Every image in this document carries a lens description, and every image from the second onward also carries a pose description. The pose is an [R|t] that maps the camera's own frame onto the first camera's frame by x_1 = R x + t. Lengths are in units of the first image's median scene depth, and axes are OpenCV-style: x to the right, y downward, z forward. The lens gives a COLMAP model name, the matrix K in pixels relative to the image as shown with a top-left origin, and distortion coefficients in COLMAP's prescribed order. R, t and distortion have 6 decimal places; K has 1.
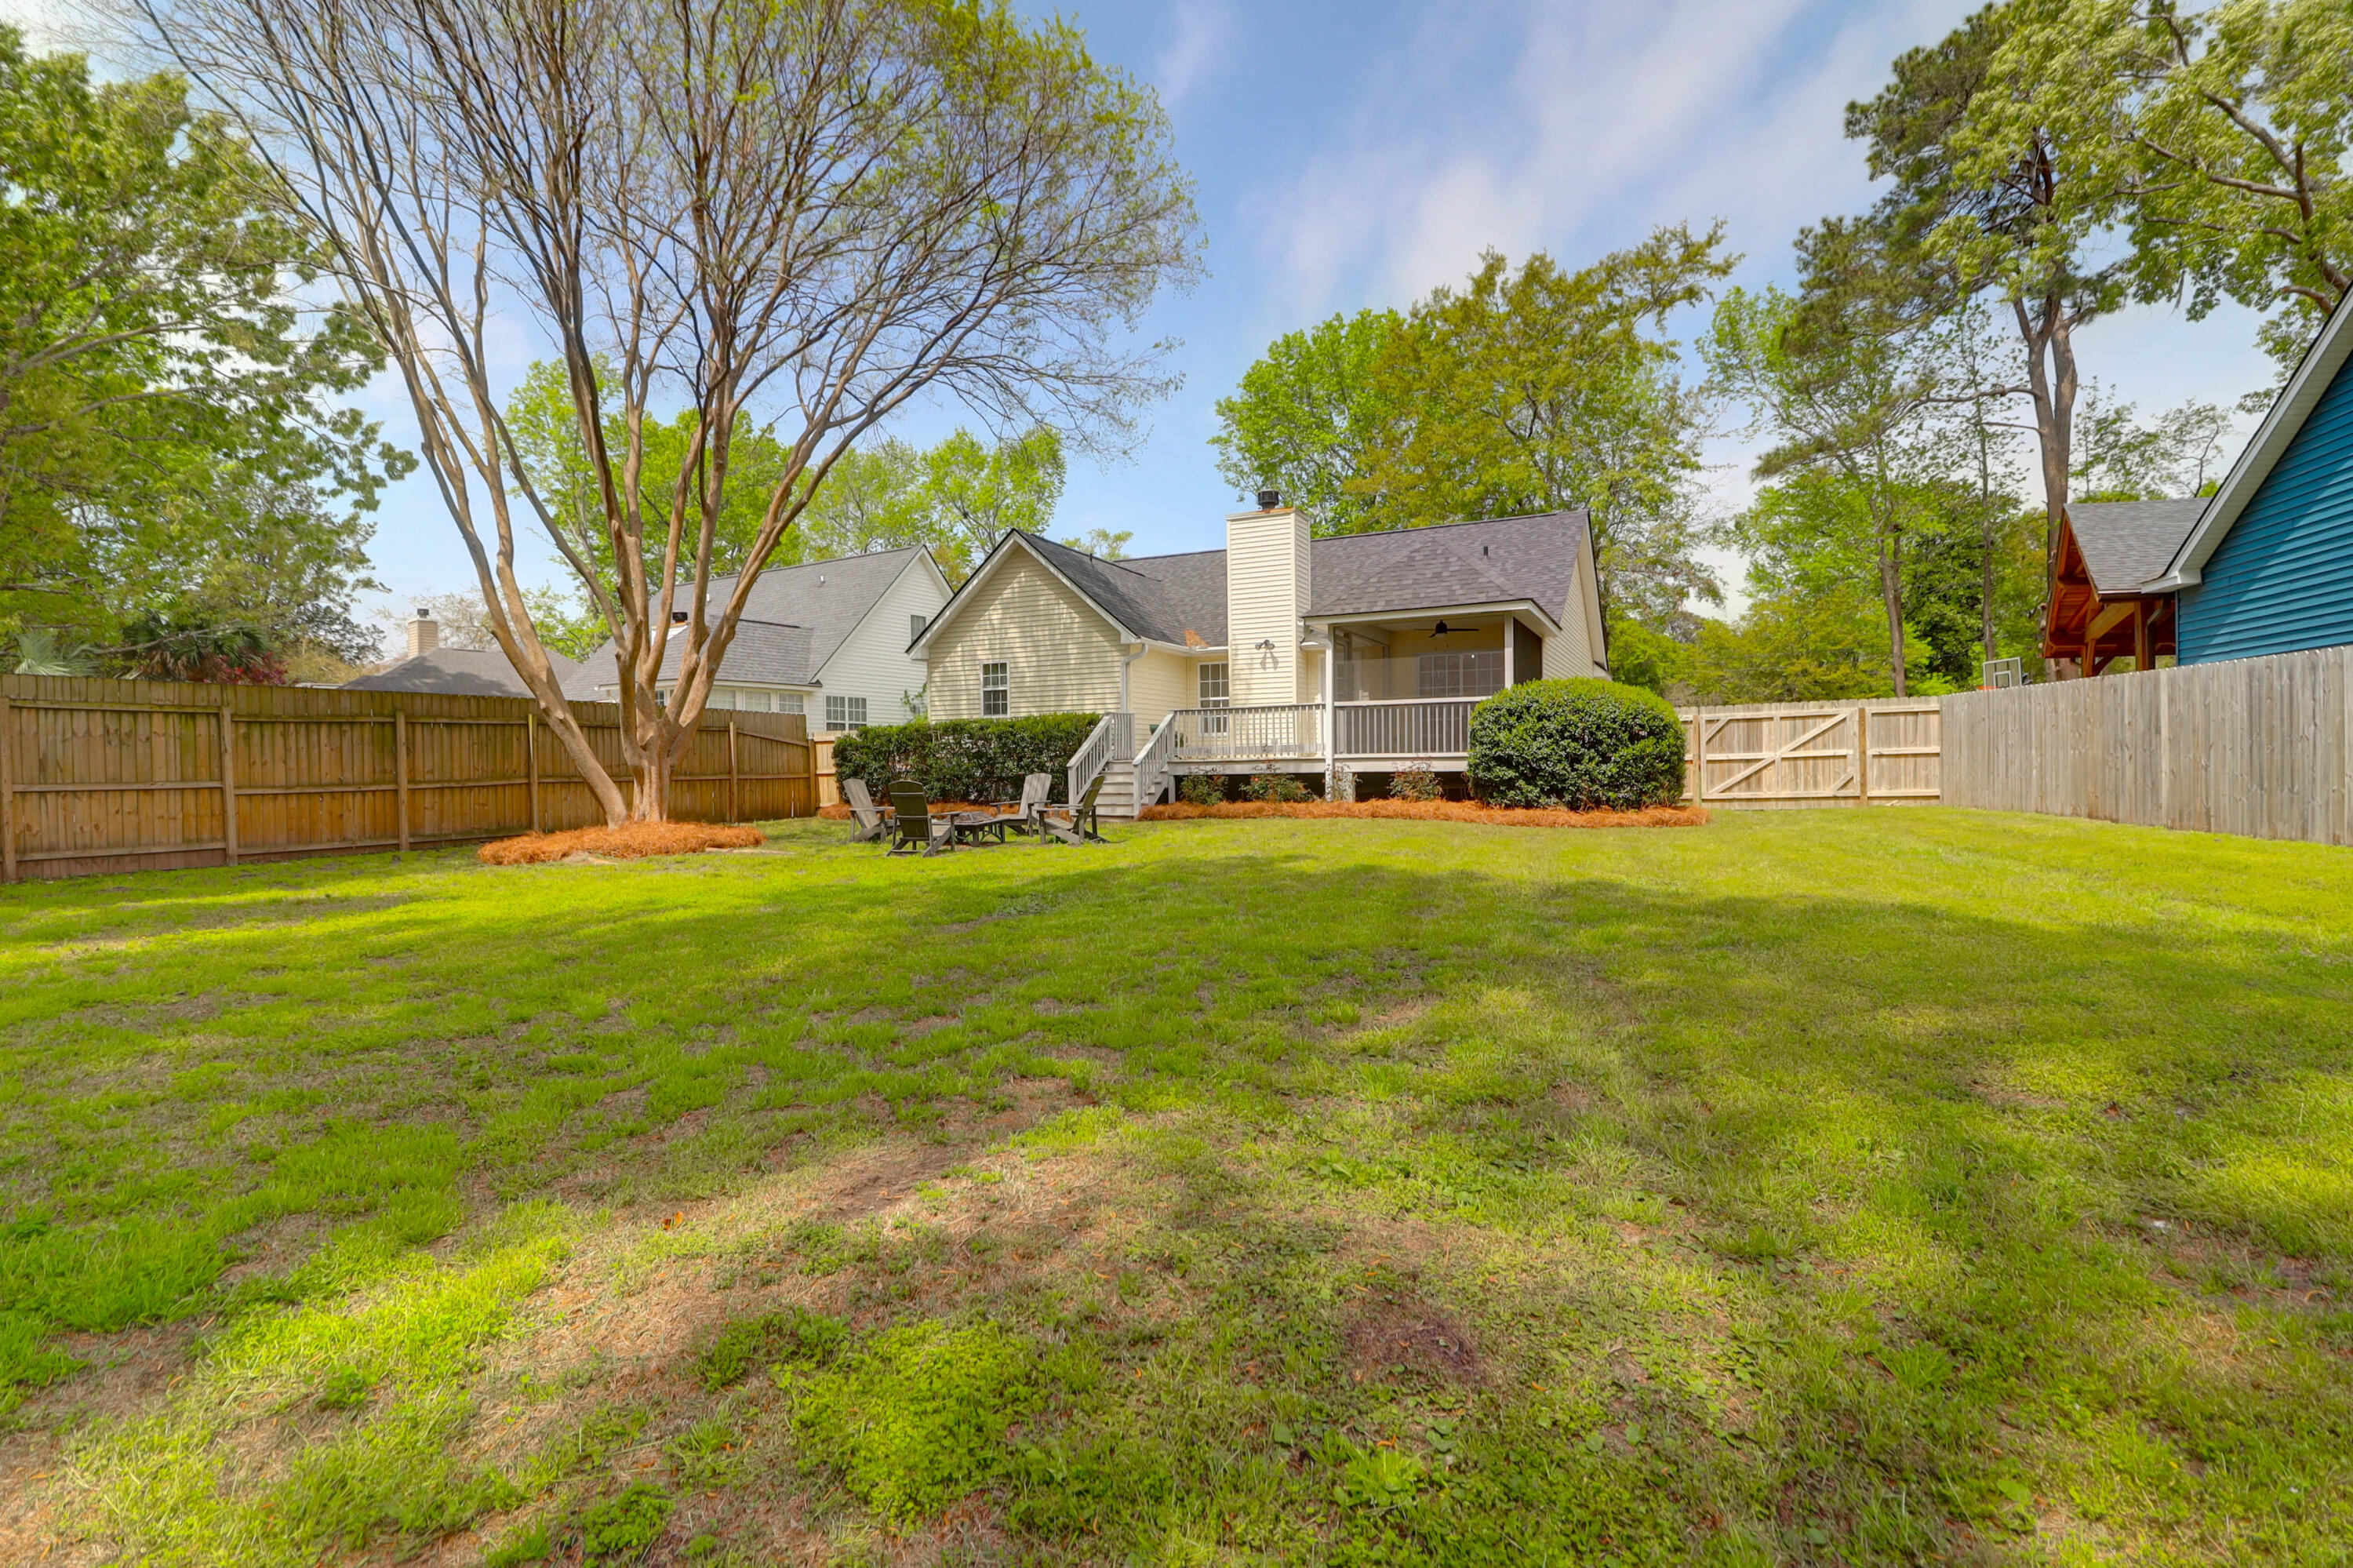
lens RADIAL K [[1095.8, 0, 1177.3], [0, 1095.8, 773.5], [0, 0, 1]] dist [0.001575, -0.007994]
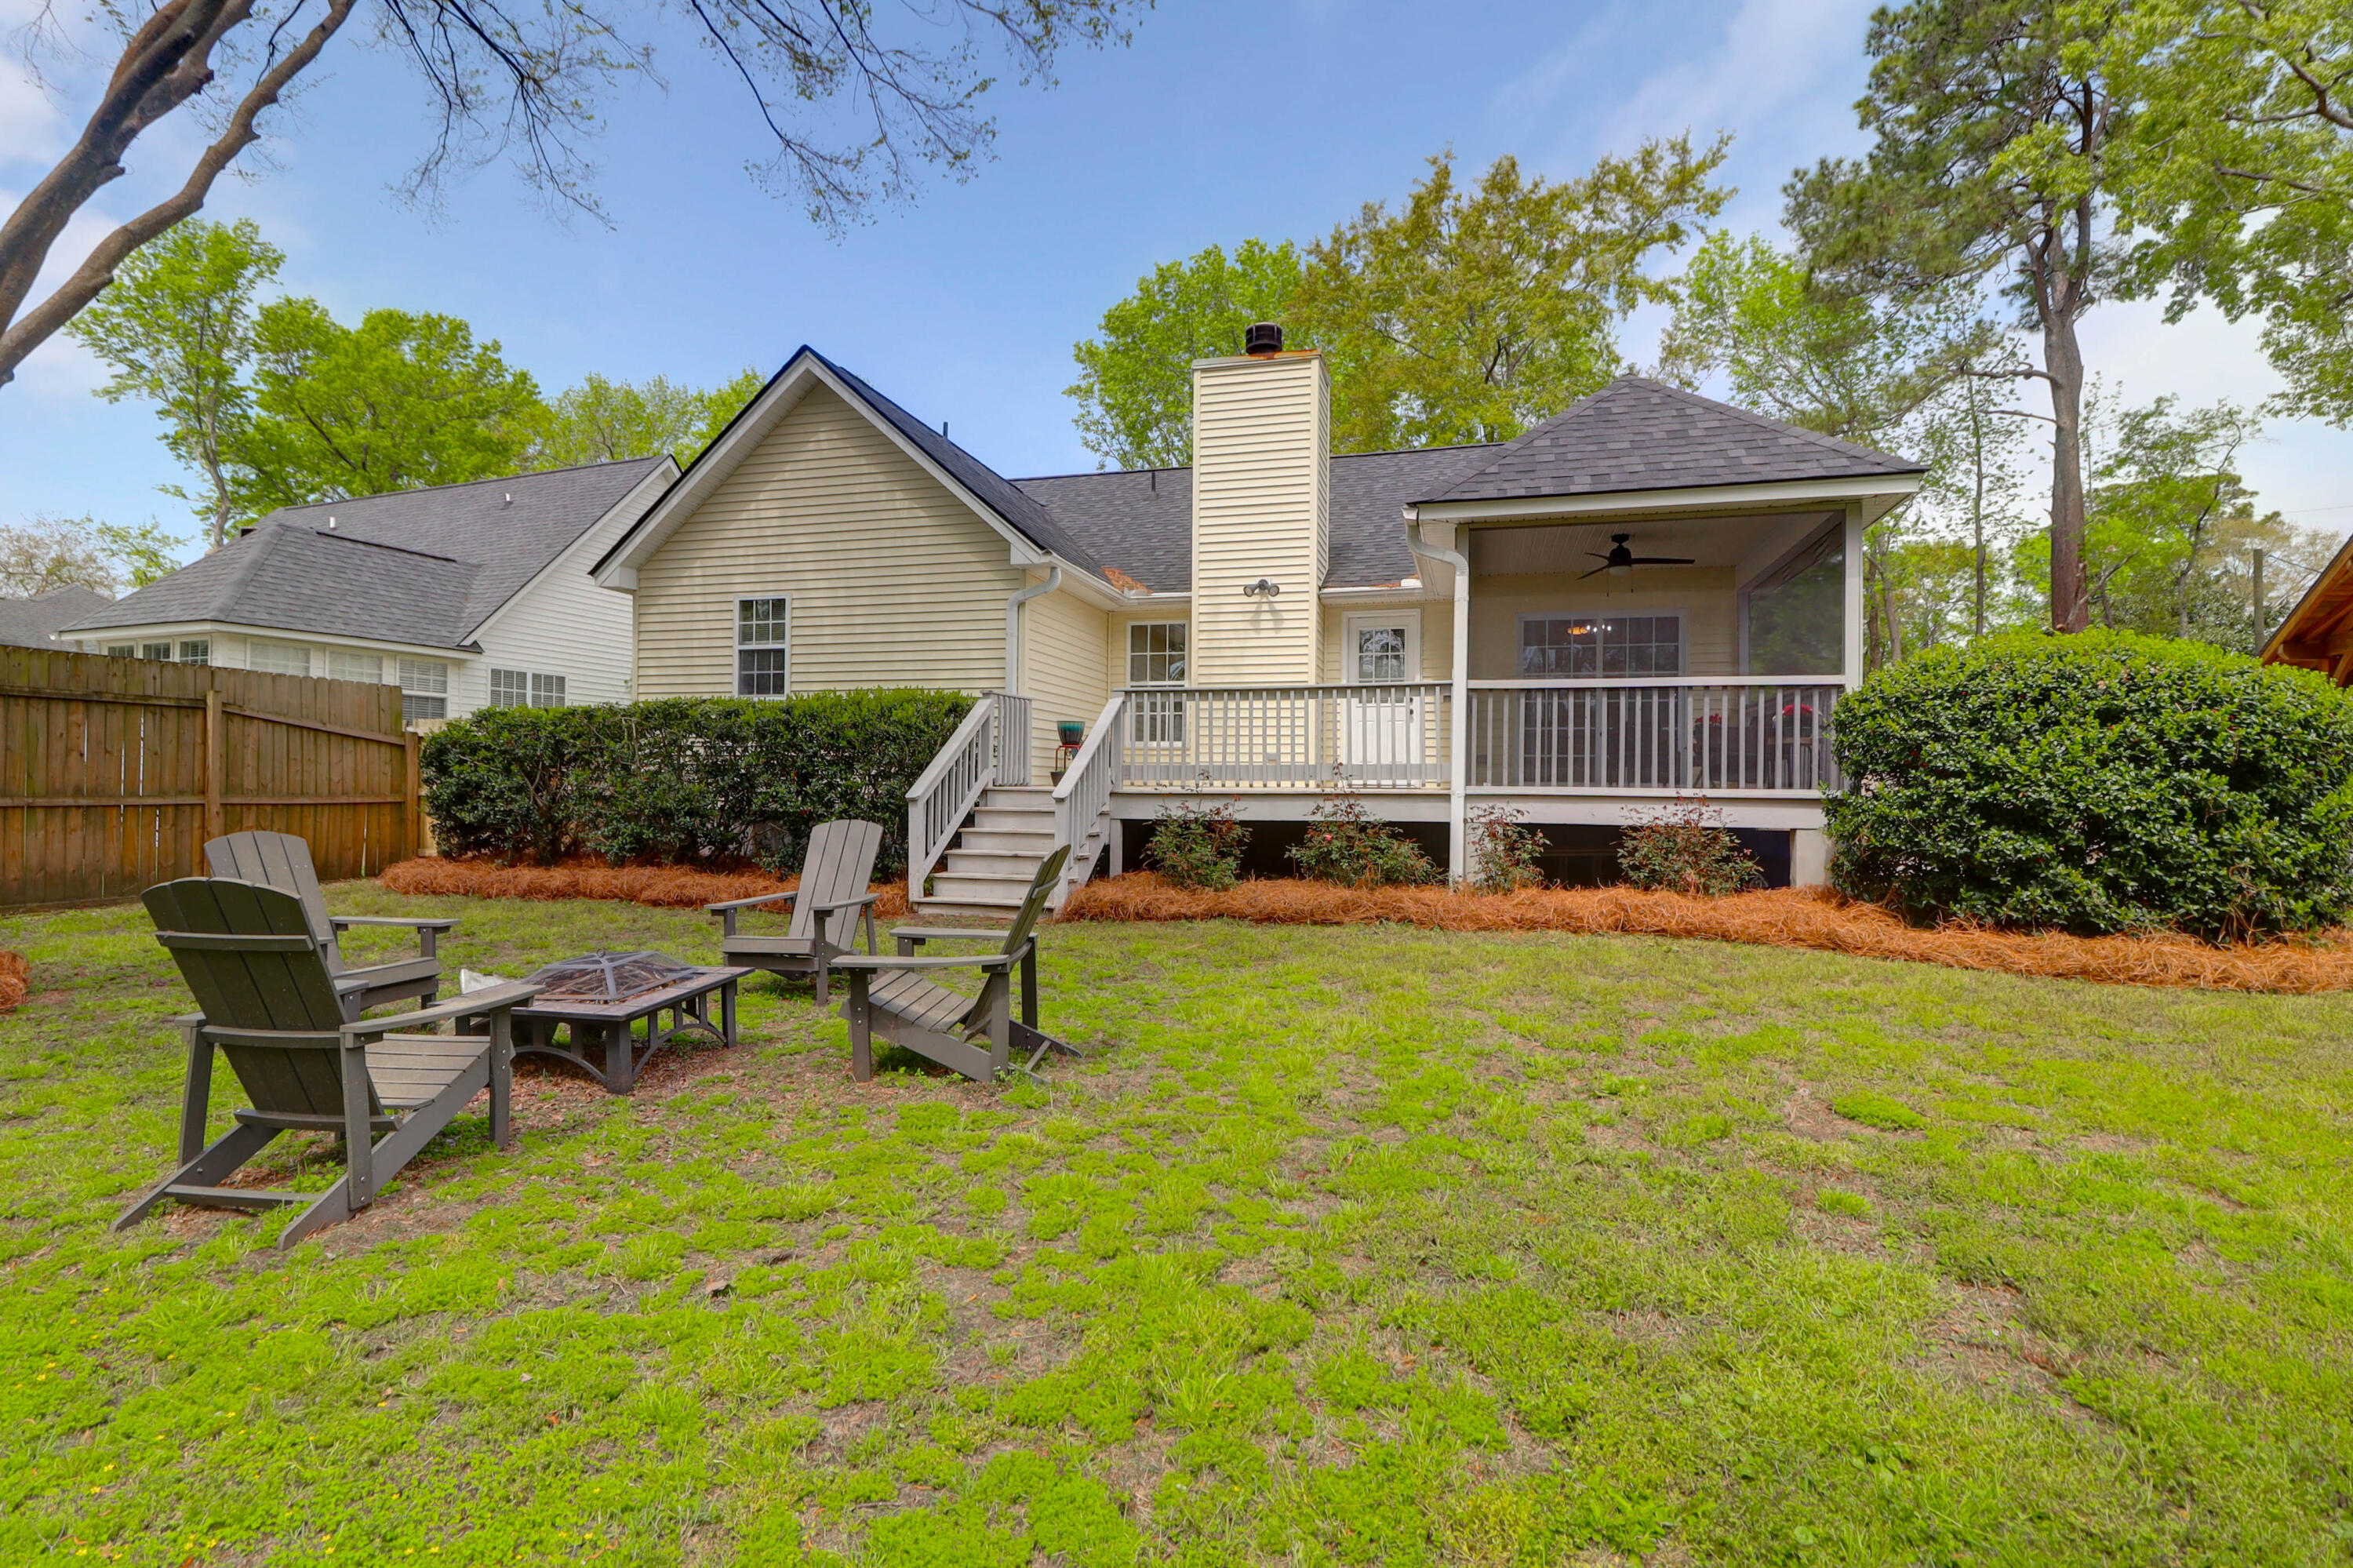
lens RADIAL K [[1095.8, 0, 1177.3], [0, 1095.8, 773.5], [0, 0, 1]] dist [0.001575, -0.007994]
pose [[0.984322, 0.024121, 0.174724, -0.059854], [-0.020878, 0.999574, -0.020377, -0.008582], [-0.175141, 0.016409, 0.984407, 0.448104]]
